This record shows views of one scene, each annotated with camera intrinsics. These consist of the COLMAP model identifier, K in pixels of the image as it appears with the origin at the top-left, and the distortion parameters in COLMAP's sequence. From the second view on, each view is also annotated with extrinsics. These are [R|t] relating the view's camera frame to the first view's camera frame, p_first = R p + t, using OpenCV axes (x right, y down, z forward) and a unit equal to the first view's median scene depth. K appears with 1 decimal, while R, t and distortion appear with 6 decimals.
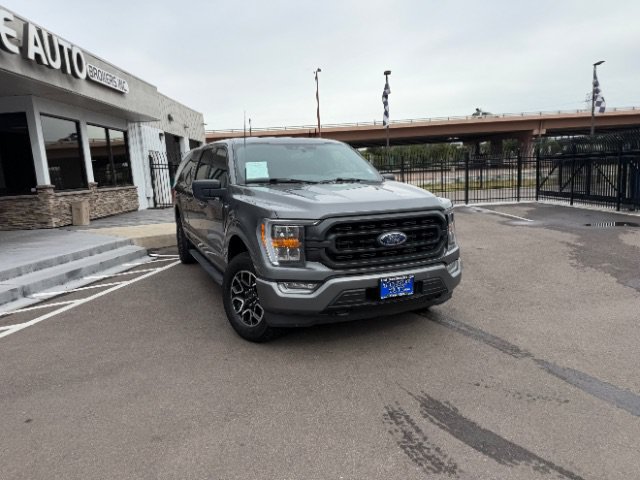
lens RADIAL K [[450.7, 0, 315.7], [0, 450.7, 242.6], [0, 0, 1]] dist [0.030117, -0.037559]
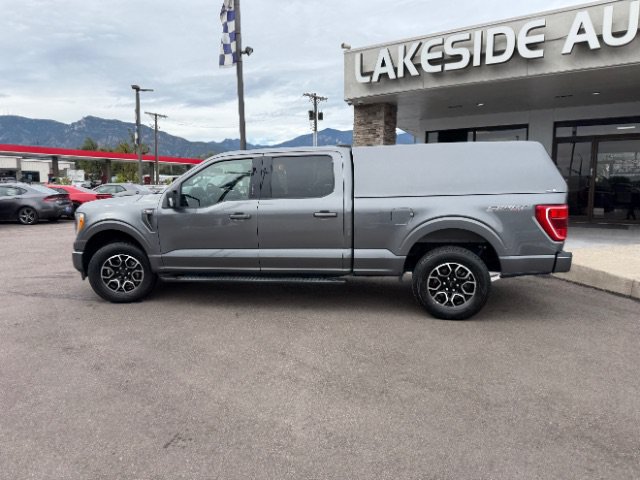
lens RADIAL K [[450.7, 0, 316.3], [0, 450.7, 237.4], [0, 0, 1]] dist [0.030117, -0.037559]
pose [[-0.576964, 0.145327, -0.803737, 0.723852], [-0.099399, 0.964236, 0.245702, -0.305357], [0.810699, 0.221652, -0.541884, 1.696304]]
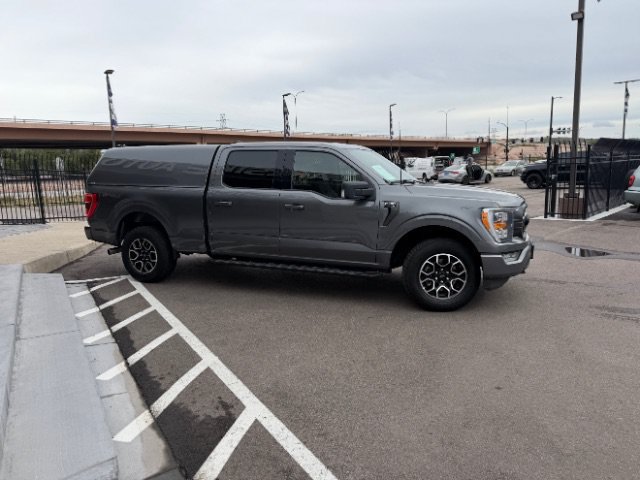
lens RADIAL K [[450.7, 0, 323.6], [0, 450.7, 240.4], [0, 0, 1]] dist [0.030117, -0.037559]
pose [[0.720706, -0.081147, 0.688475, -0.833177], [0.098576, 0.995030, 0.014089, -0.015543], [-0.686197, 0.057713, 0.725123, 0.226322]]
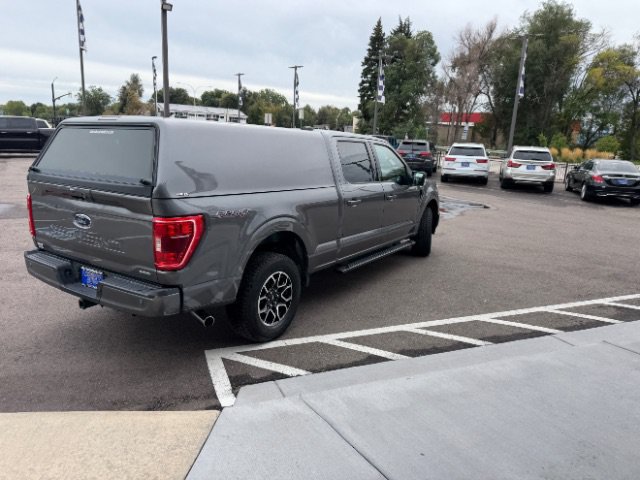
lens RADIAL K [[450.7, 0, 318.8], [0, 450.7, 240.0], [0, 0, 1]] dist [0.030117, -0.037559]
pose [[-0.542076, -0.166246, 0.823720, -0.998103], [0.113825, 0.956675, 0.267986, -0.275545], [-0.832585, 0.239029, -0.499668, 1.600939]]
